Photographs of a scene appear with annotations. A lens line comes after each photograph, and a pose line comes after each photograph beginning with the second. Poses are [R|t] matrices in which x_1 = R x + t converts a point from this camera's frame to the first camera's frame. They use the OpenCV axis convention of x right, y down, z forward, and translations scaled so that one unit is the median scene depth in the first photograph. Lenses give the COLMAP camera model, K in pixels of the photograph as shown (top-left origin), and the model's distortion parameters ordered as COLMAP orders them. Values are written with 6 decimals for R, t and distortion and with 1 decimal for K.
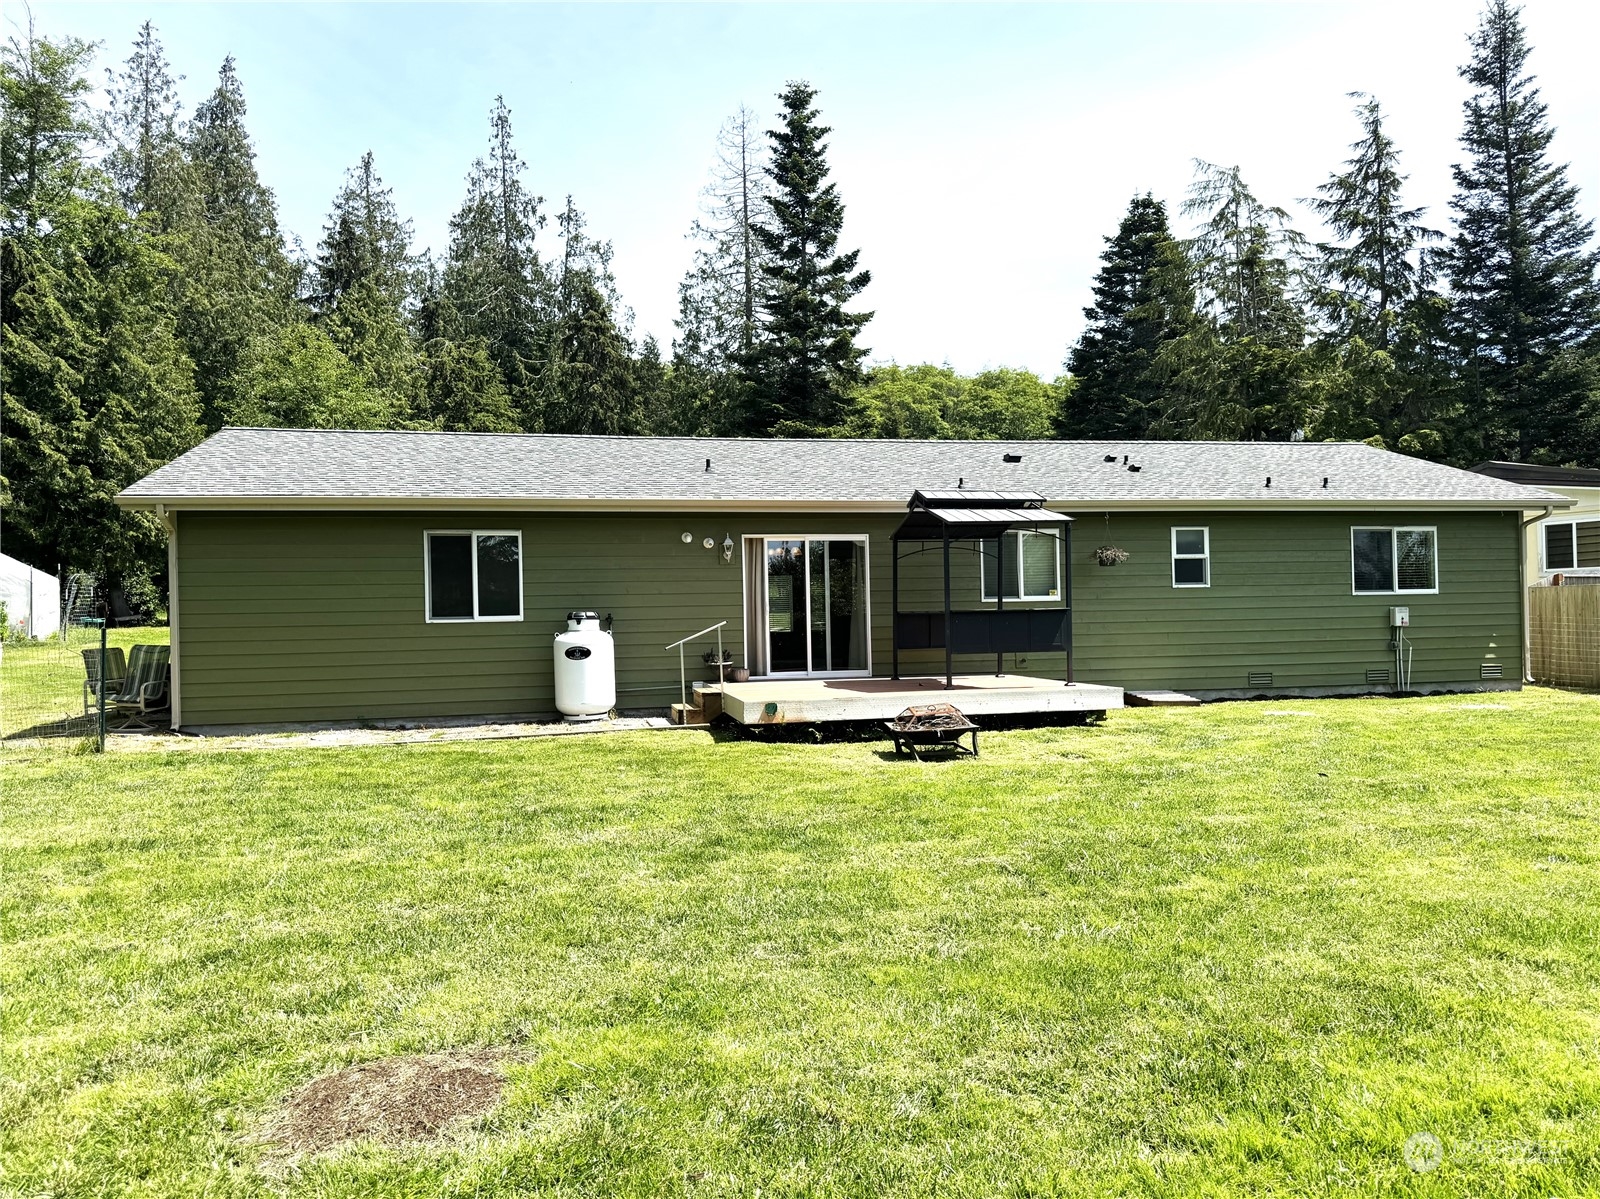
lens RADIAL K [[1454.5, 0, 866.4], [0, 1454.5, 666.6], [0, 0, 1]] dist [0.101346, -0.216833]
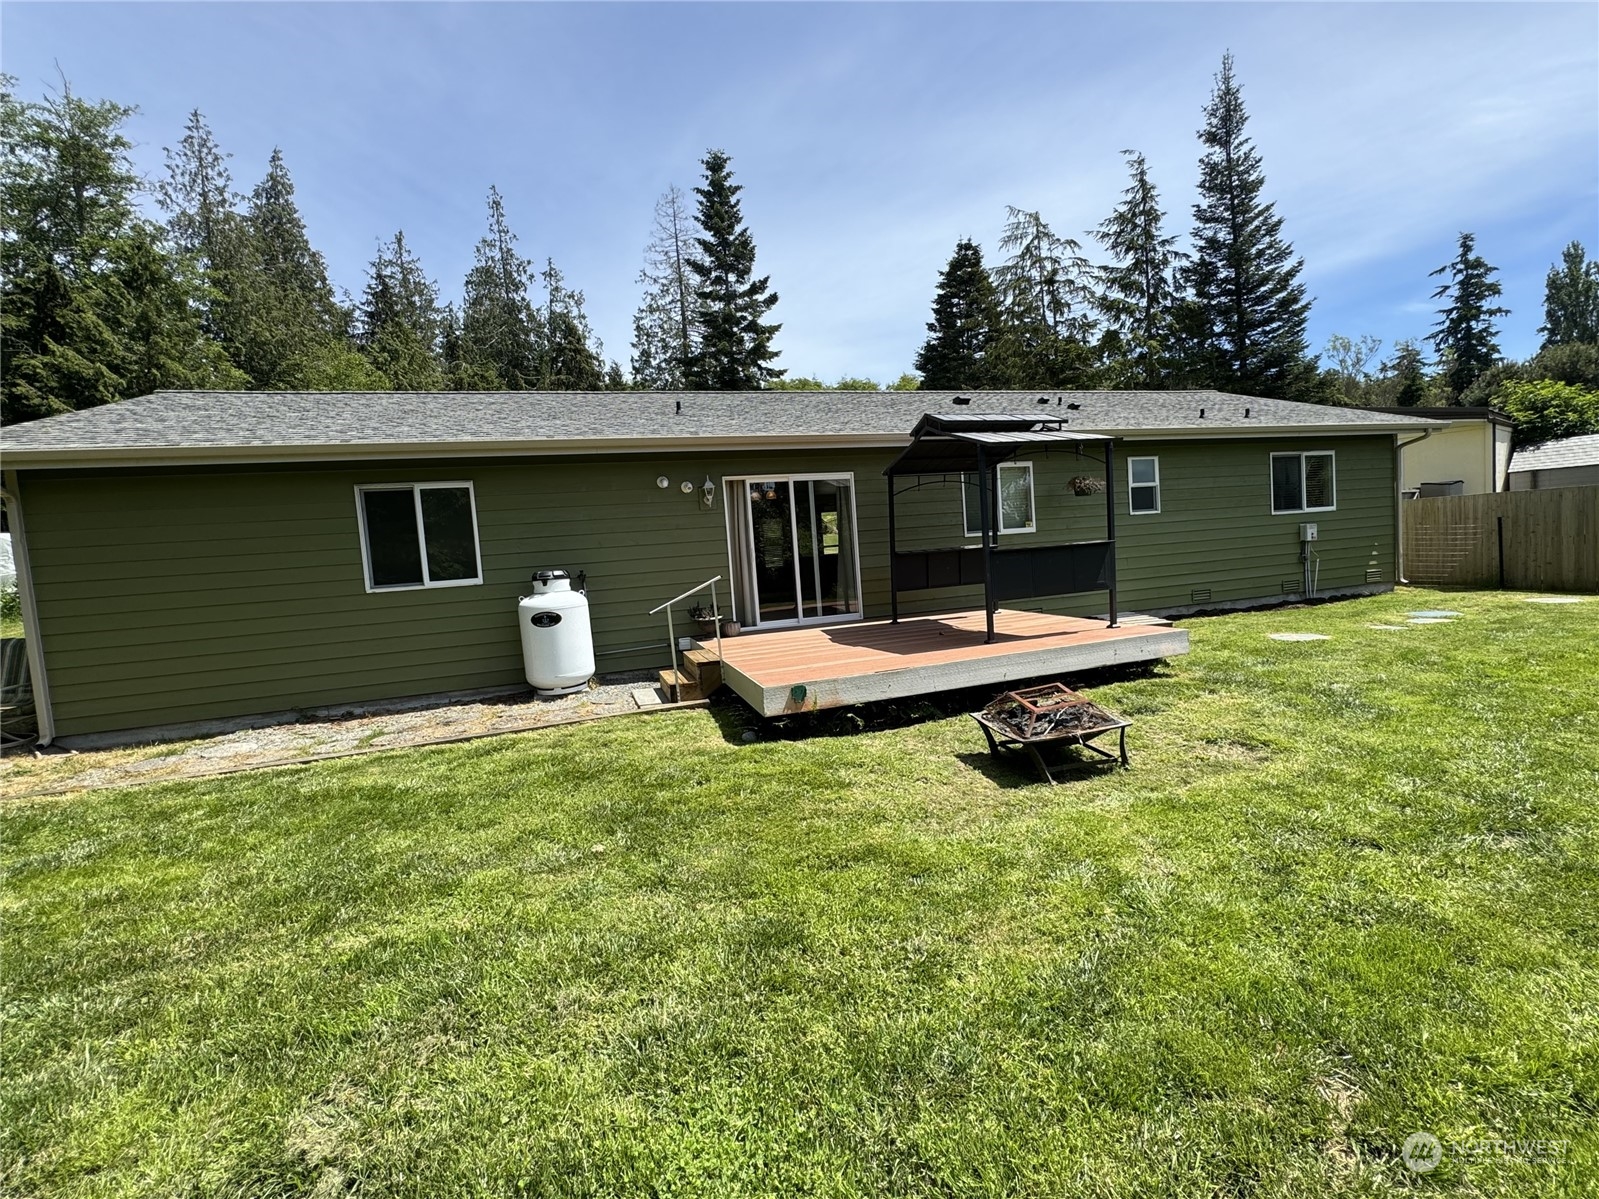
lens RADIAL K [[692.0, 0, 799.5], [0, 692.0, 599.5], [0, 0, 1]] dist [-0.000724, 0.000301]
pose [[0.994036, -0.056432, 0.093318, -0.054350], [0.051826, 0.997349, 0.051072, -0.021559], [-0.095953, -0.045931, 0.994326, 0.365270]]
